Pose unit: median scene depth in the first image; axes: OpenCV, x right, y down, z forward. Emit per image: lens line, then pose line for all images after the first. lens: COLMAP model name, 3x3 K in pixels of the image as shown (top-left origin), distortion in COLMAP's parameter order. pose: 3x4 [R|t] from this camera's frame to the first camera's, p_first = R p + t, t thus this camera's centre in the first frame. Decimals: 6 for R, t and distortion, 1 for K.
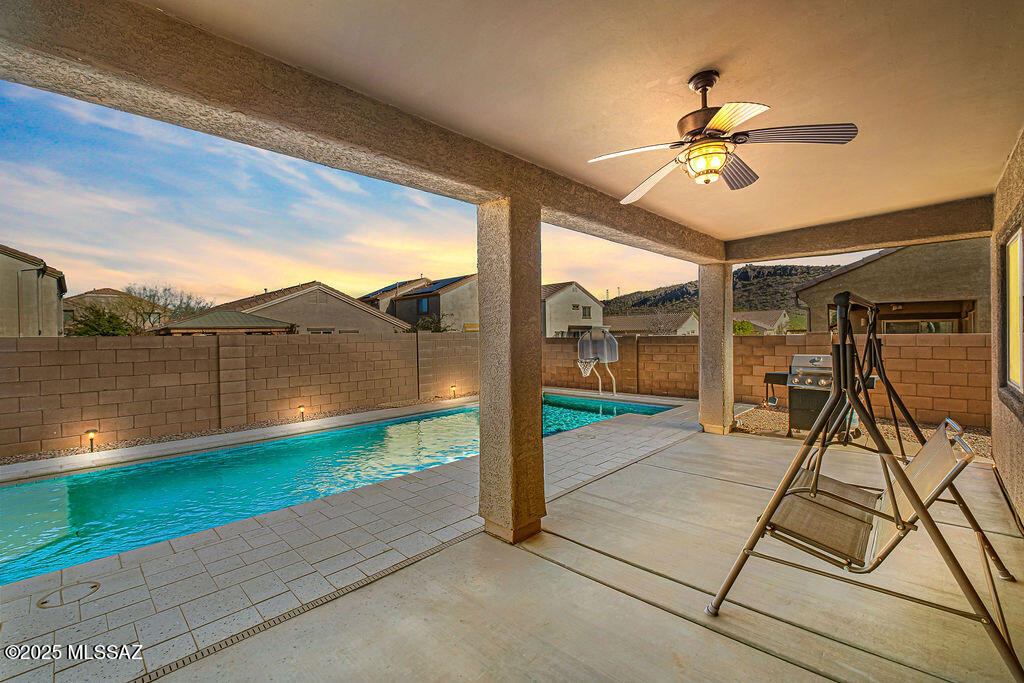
lens RADIAL K [[444.9, 0, 513.4], [0, 444.9, 339.7], [0, 0, 1]] dist [-0.002571, -0.002935]
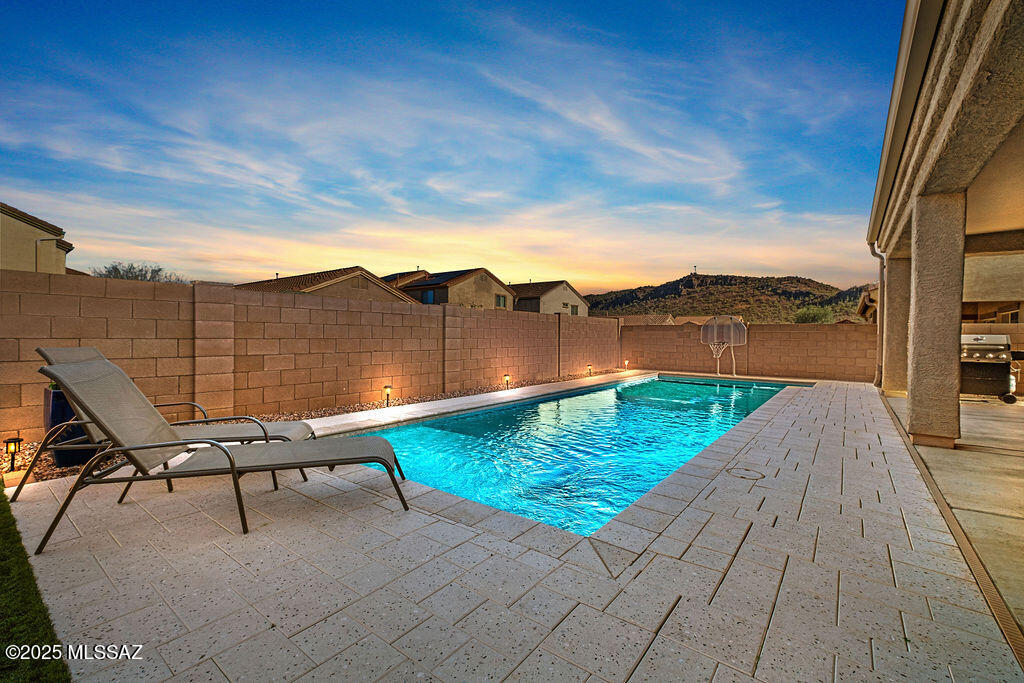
lens RADIAL K [[444.9, 0, 512.8], [0, 444.9, 339.7], [0, 0, 1]] dist [-0.002571, -0.002935]
pose [[0.993429, 0.026924, 0.111236, -0.134137], [-0.027027, 0.999635, -0.000580, 0.014862], [-0.111211, -0.002431, 0.993794, -0.015893]]
